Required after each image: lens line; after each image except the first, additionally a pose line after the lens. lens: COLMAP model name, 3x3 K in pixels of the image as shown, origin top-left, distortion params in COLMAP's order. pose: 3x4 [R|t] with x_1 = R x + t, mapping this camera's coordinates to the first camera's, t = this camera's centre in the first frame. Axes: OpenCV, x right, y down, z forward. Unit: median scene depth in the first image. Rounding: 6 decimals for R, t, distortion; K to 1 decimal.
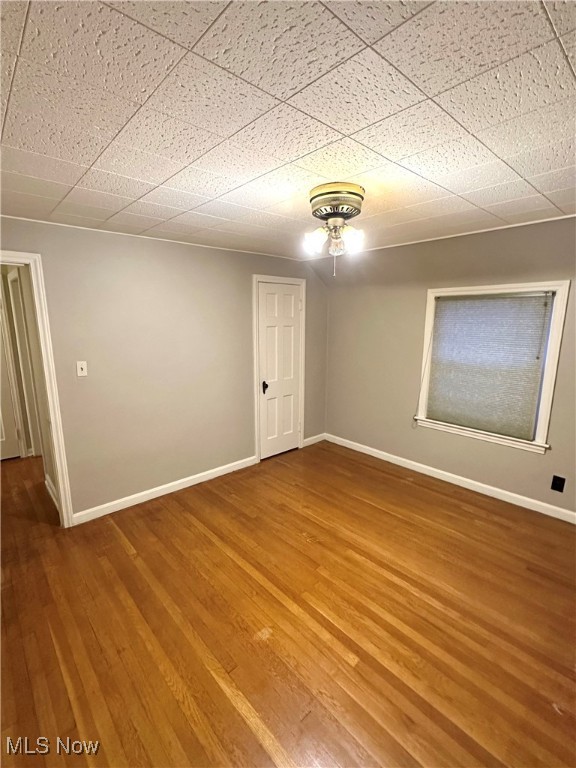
lens RADIAL K [[350.6, 0, 289.2], [0, 350.6, 383.4], [0, 0, 1]] dist [-0.003947, 0.001927]
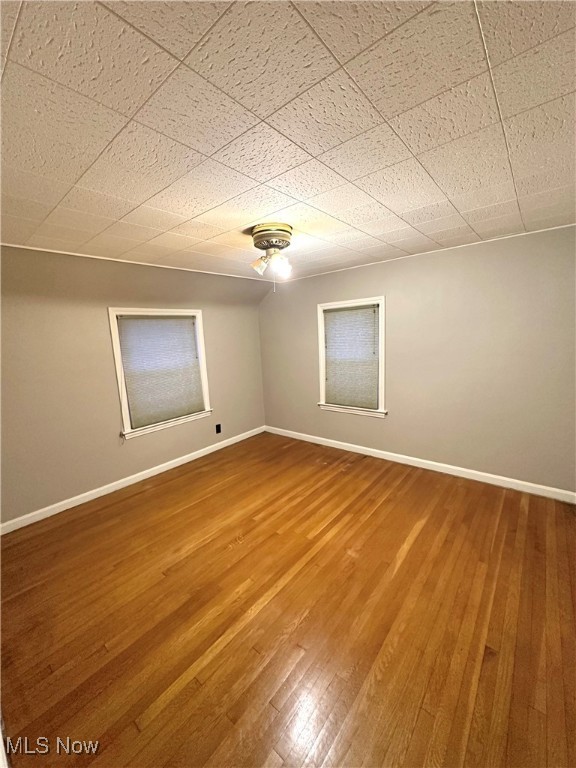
lens RADIAL K [[303.4, 0, 290.7], [0, 303.4, 382.4], [0, 0, 1]] dist [-0.003863, -0.000302]
pose [[-0.136434, -0.151323, 0.979024, -0.689755], [0.236863, 0.954617, 0.180559, -0.110550], [-0.961916, 0.256529, -0.094399, 0.747282]]
